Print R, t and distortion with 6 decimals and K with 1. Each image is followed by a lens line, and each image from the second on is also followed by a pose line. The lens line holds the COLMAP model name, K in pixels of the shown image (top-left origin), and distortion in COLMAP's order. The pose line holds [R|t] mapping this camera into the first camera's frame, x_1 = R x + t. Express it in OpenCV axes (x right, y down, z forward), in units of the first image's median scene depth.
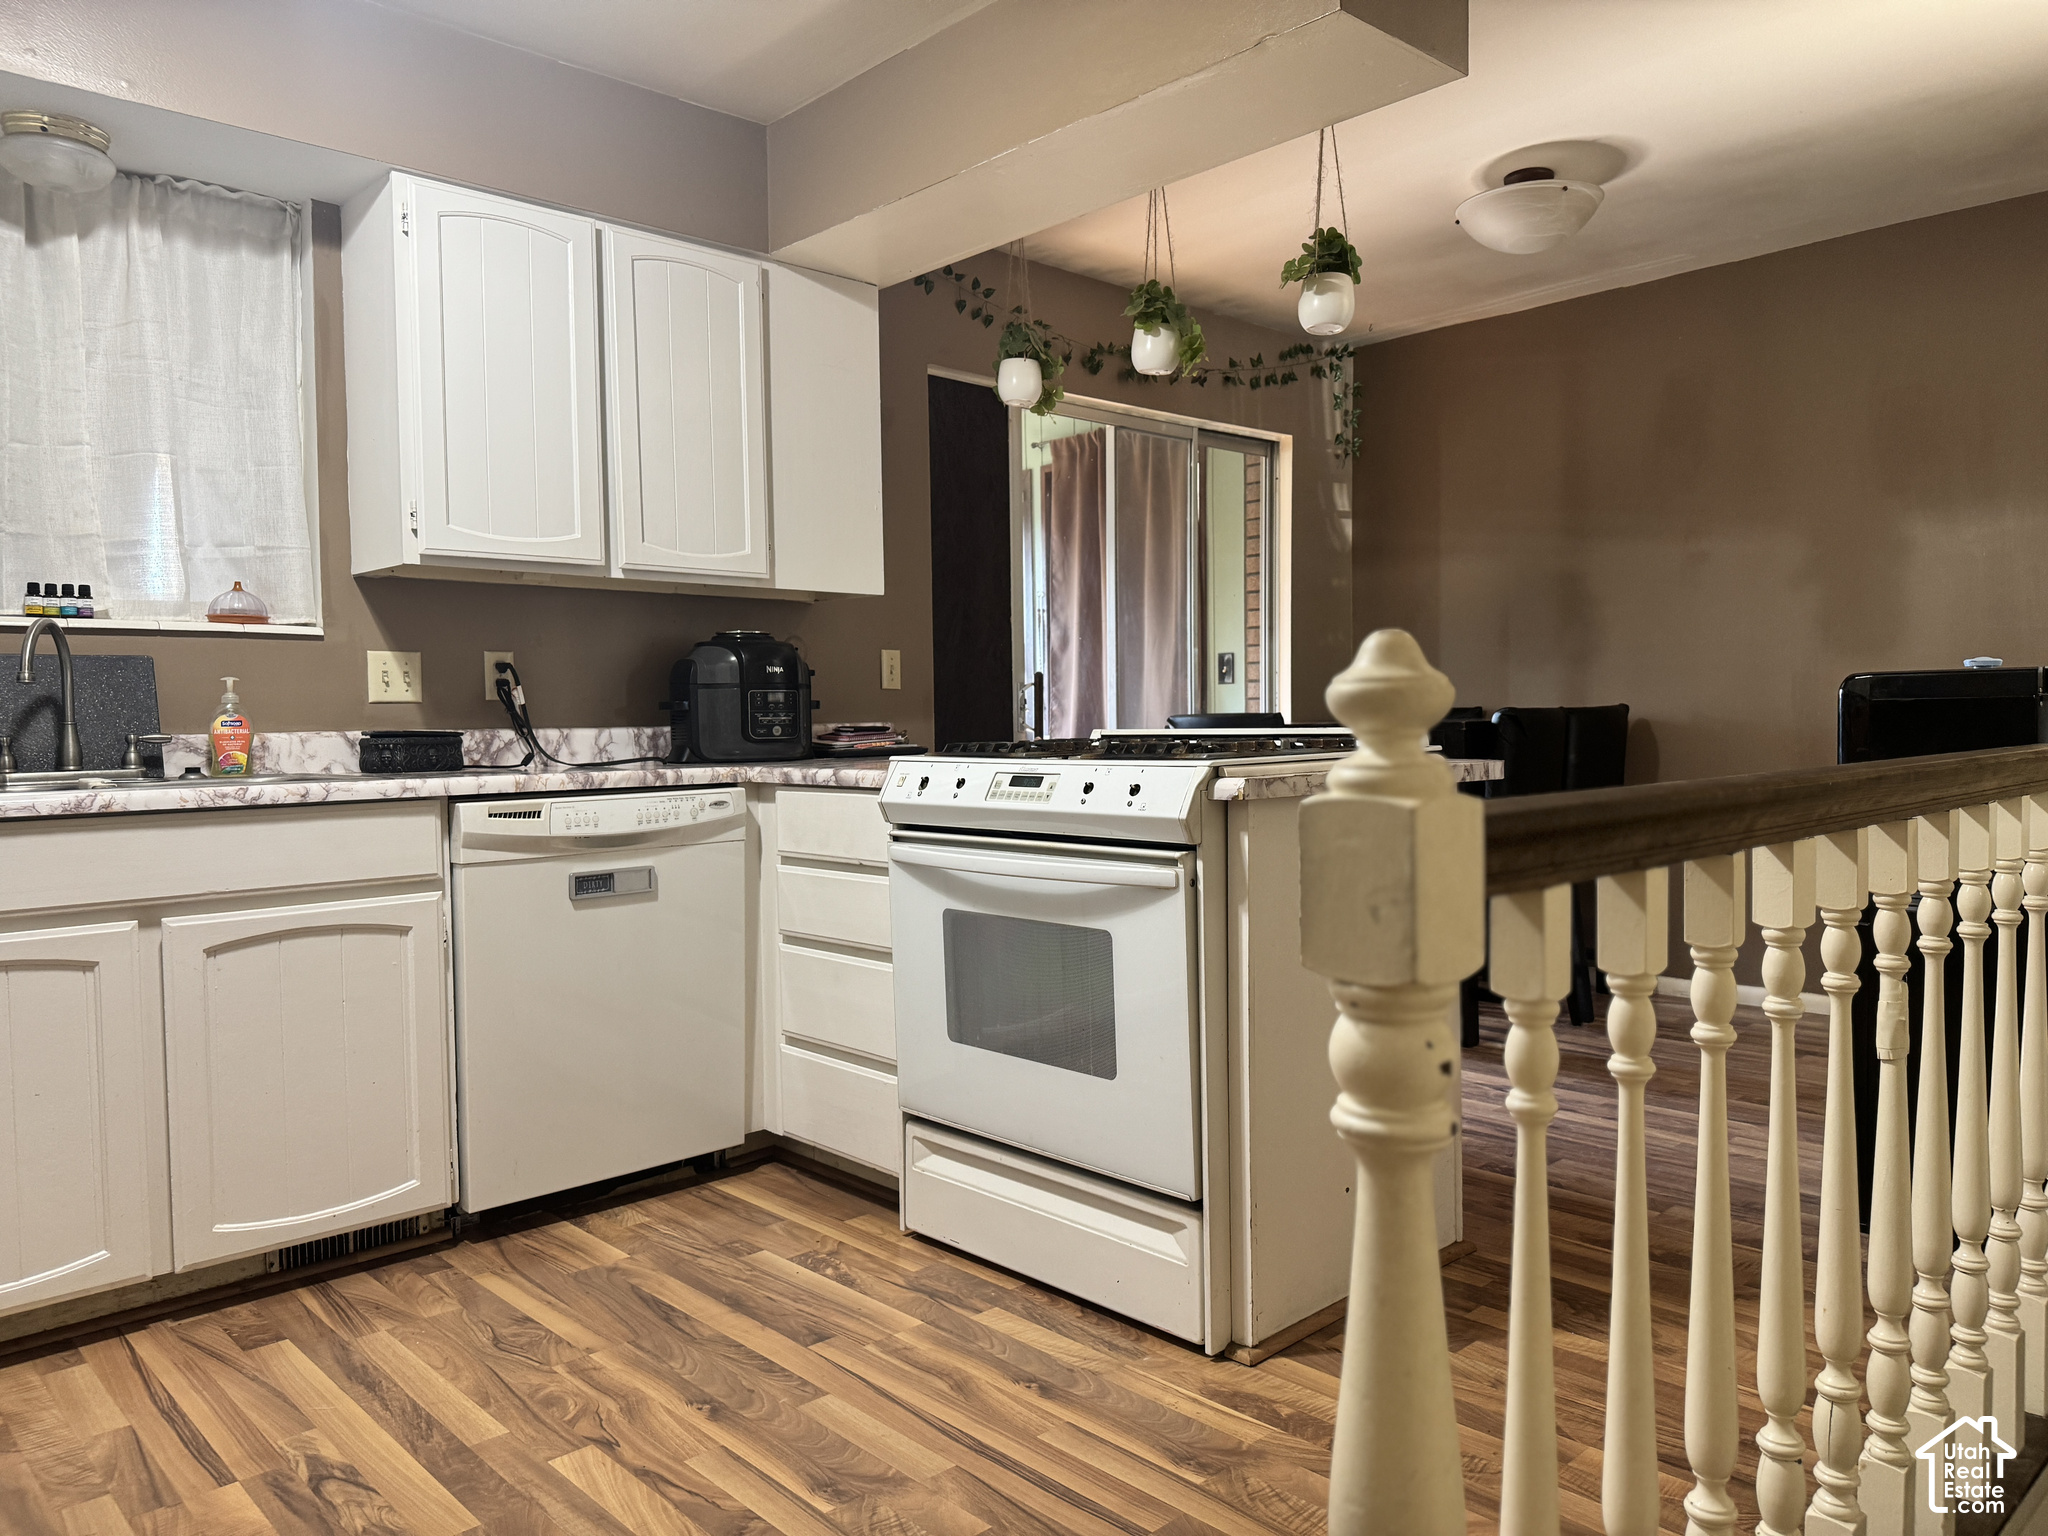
lens RADIAL K [[1455.1, 0, 1024.0], [0, 1455.1, 768.0], [0, 0, 1]] dist [0.038591, -0.059071]
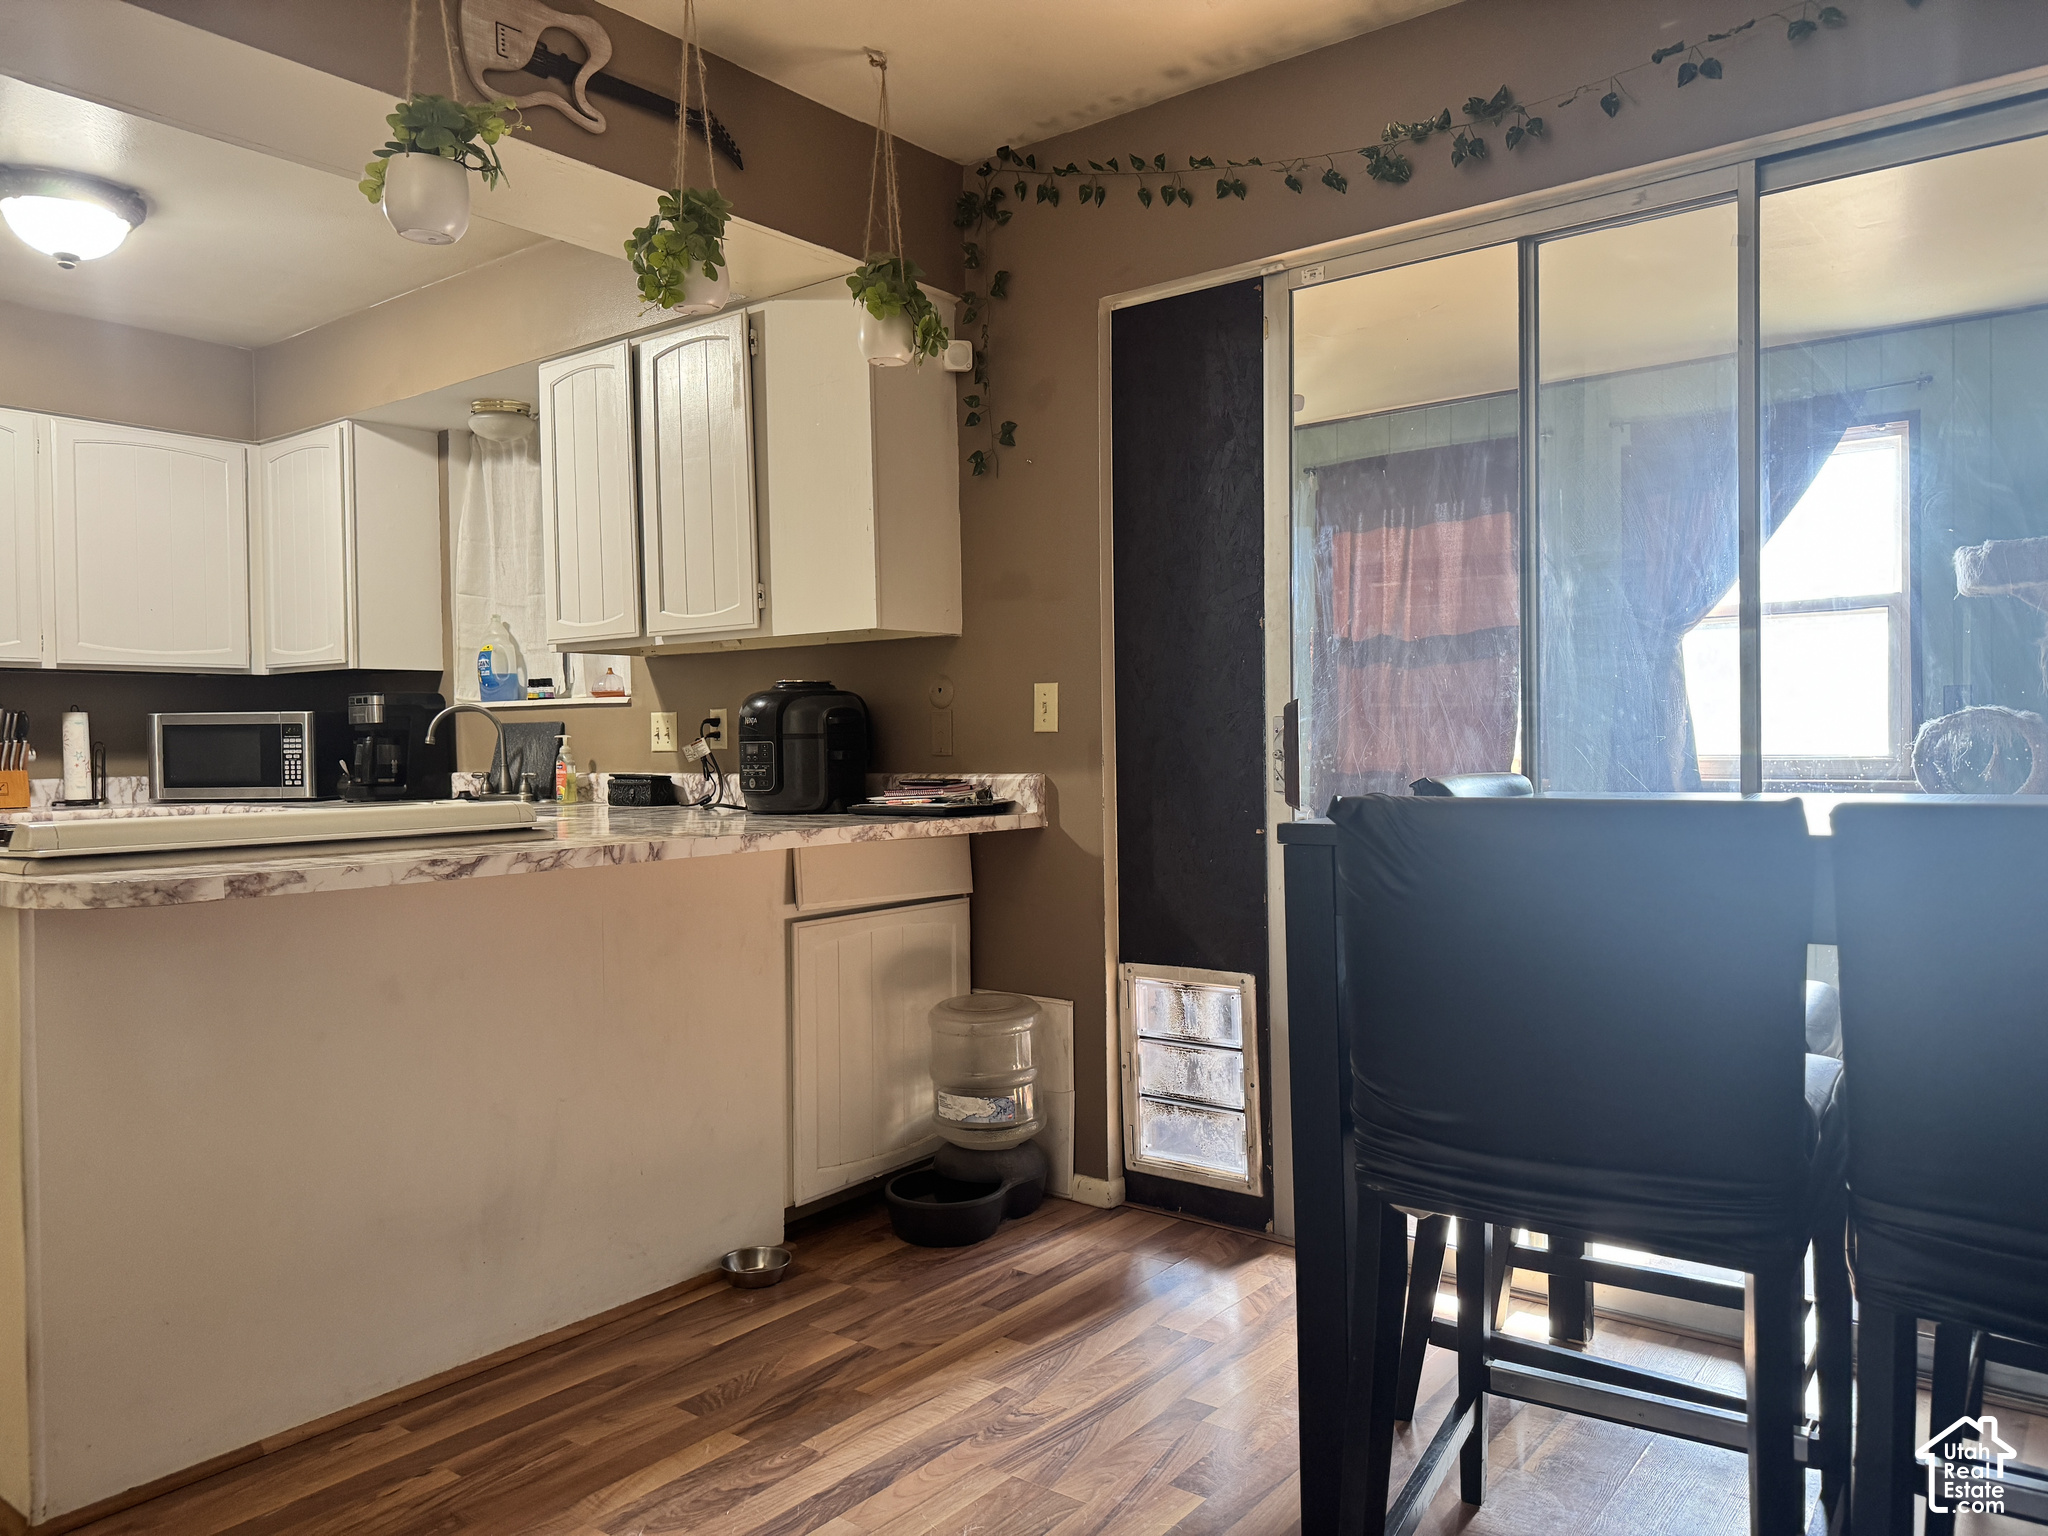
lens RADIAL K [[1455.1, 0, 1024.0], [0, 1455.1, 768.0], [0, 0, 1]] dist [0.038591, -0.059071]
pose [[0.147564, 0.029116, -0.988624, 0.822536], [-0.022932, 0.999399, 0.026011, -0.065986], [0.988787, 0.018833, 0.148143, 1.035882]]
